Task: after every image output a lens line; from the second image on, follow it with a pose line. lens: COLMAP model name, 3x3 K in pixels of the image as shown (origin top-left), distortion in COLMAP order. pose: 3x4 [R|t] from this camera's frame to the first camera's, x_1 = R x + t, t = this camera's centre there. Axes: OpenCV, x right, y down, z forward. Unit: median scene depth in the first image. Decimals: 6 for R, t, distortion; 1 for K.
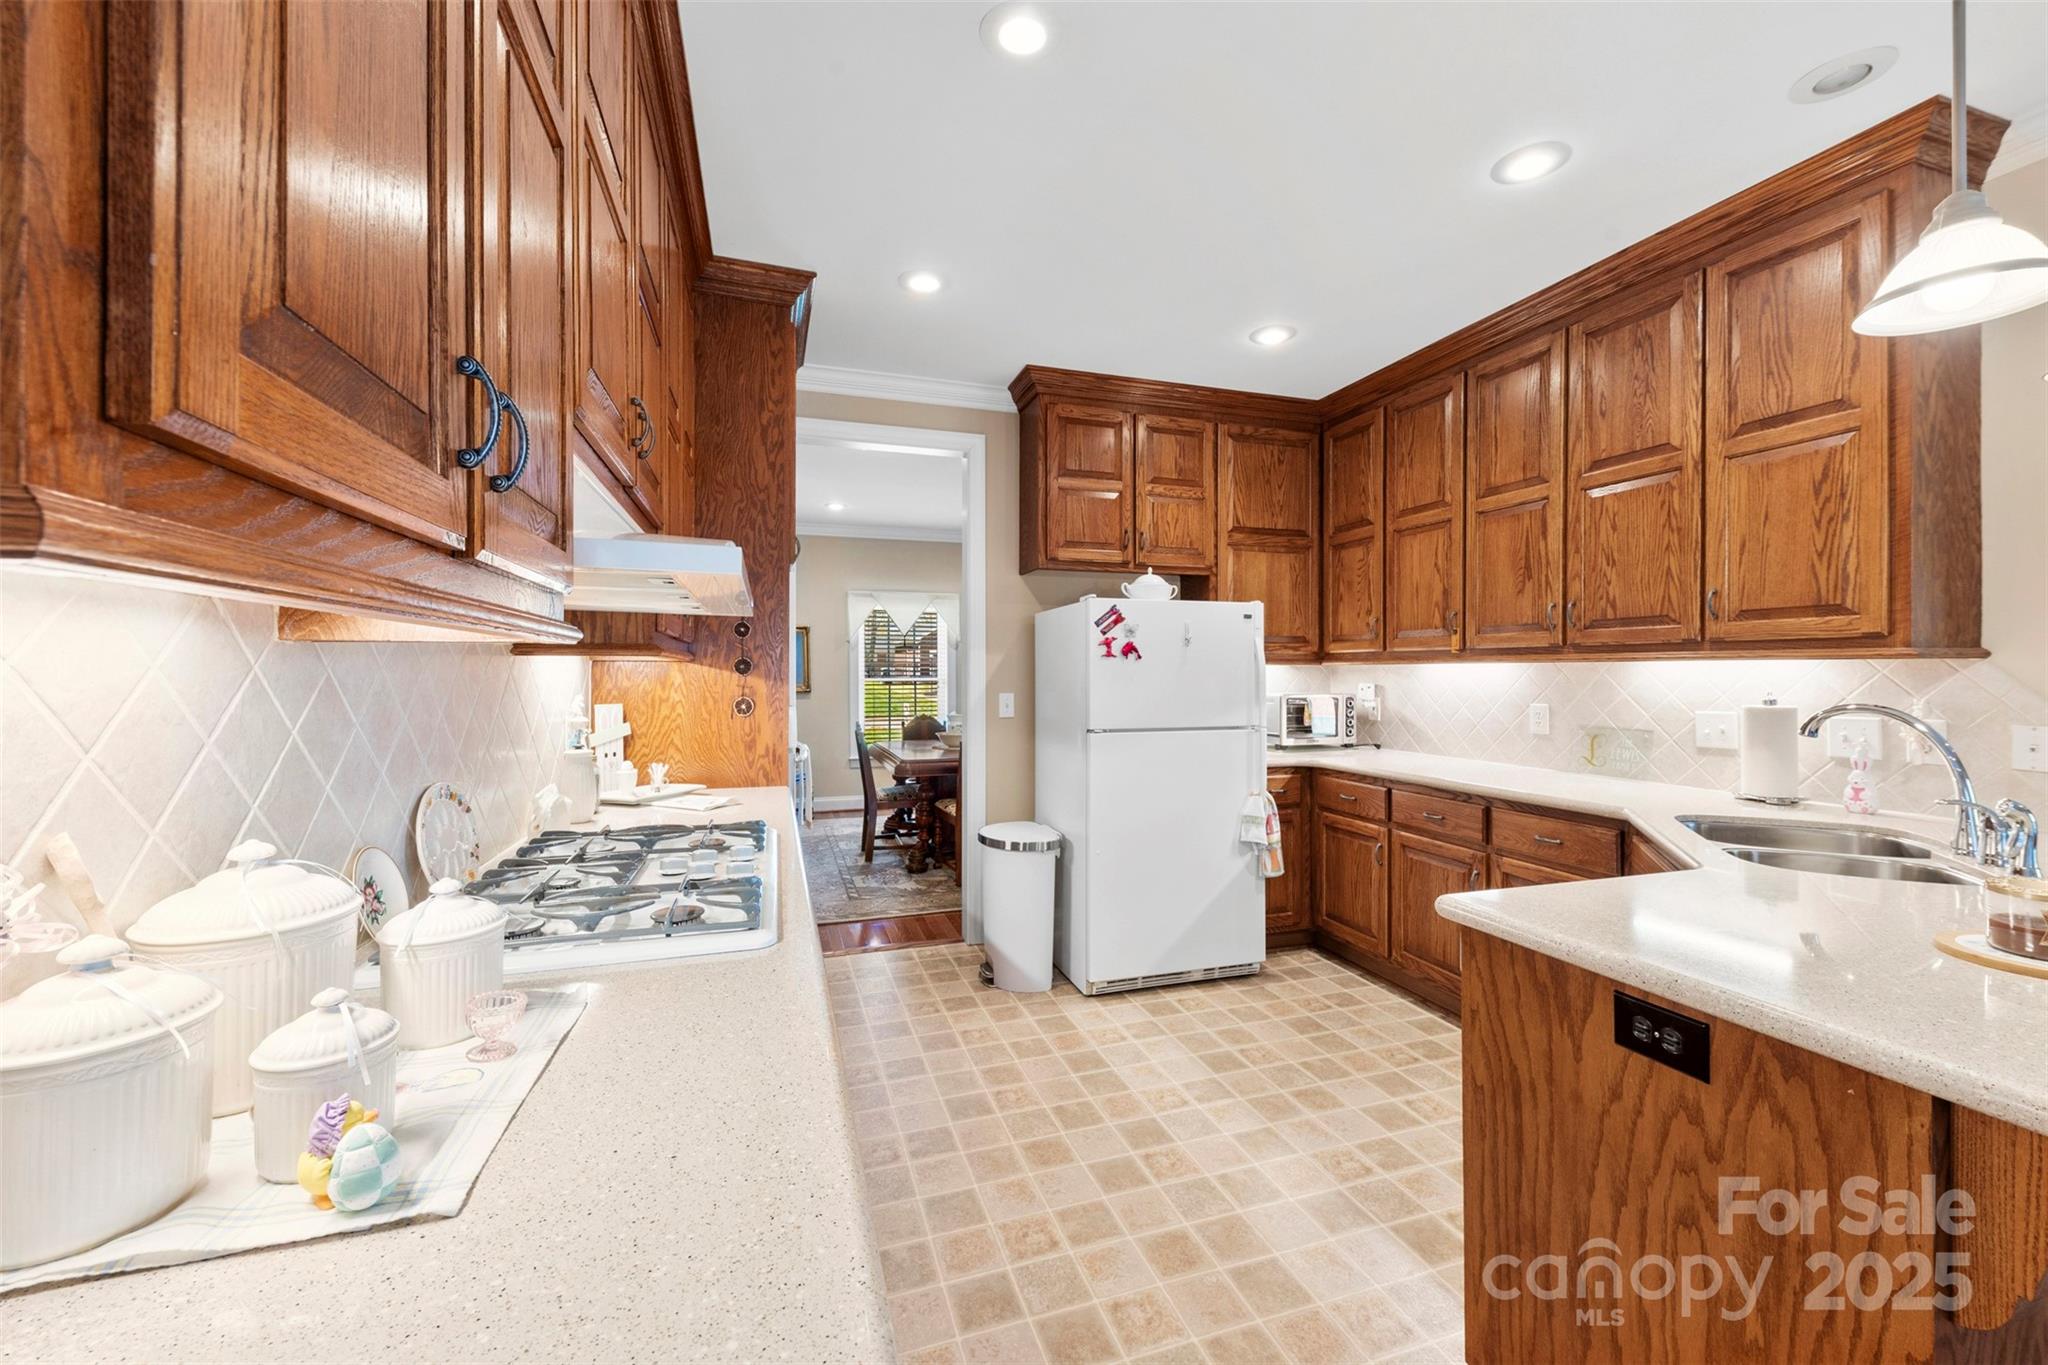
lens RADIAL K [[791.9, 0, 1027.0], [0, 791.9, 669.7], [0, 0, 1]] dist [0.014261, -0.000899]
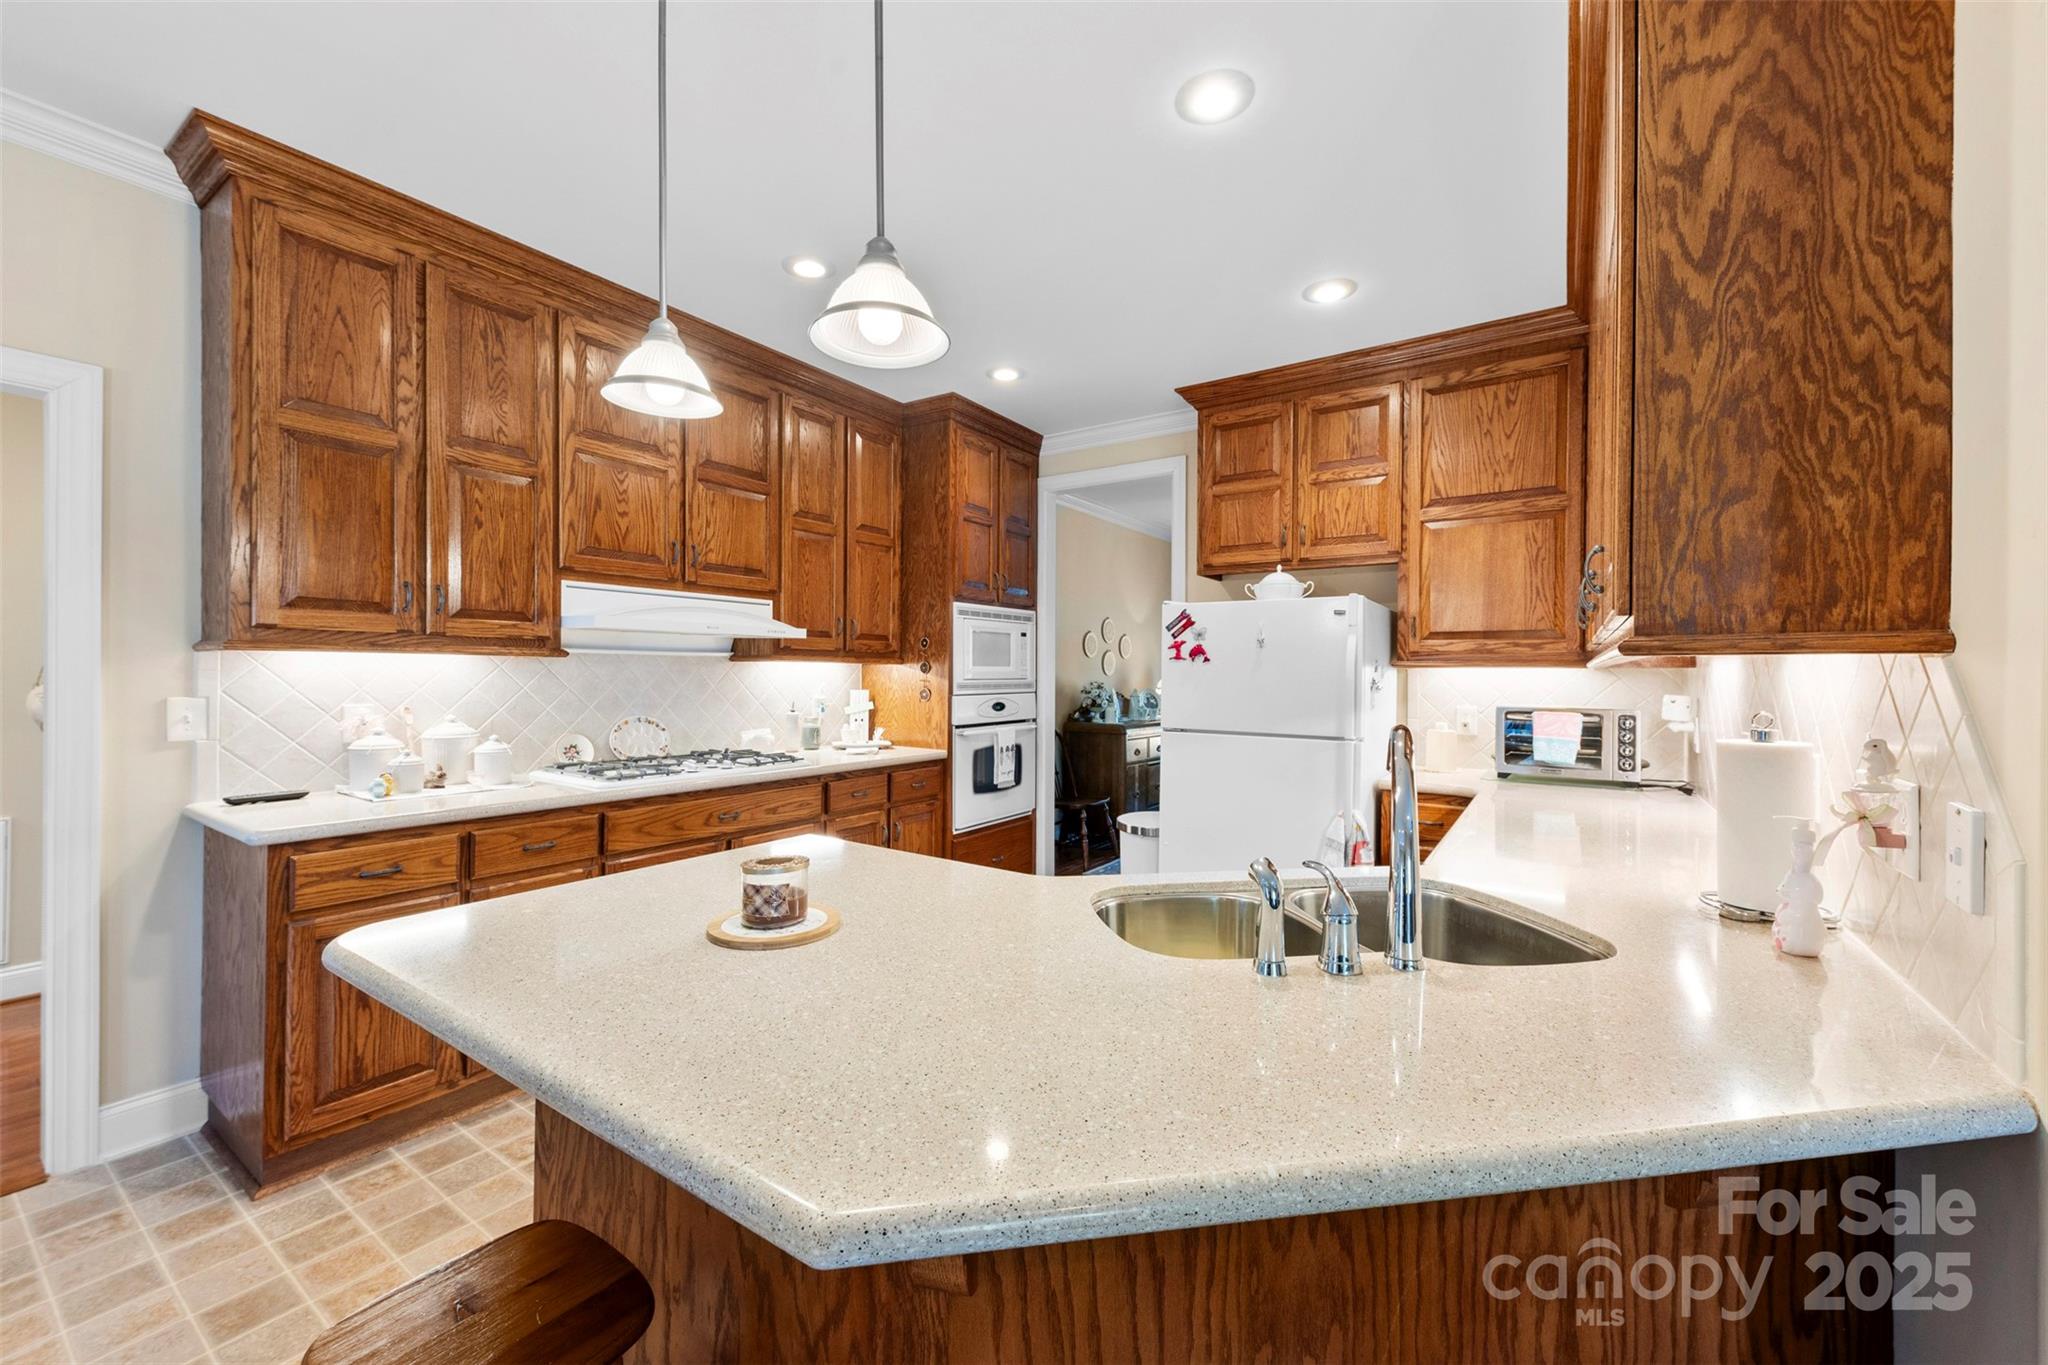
lens RADIAL K [[791.9, 0, 1034.4], [0, 791.9, 671.2], [0, 0, 1]] dist [0.014261, -0.000899]
pose [[0.615195, 0.005204, -0.788358, 0.764177], [-0.007523, 0.999971, 0.000731, -0.000210], [0.788339, 0.005481, 0.615217, 0.195042]]
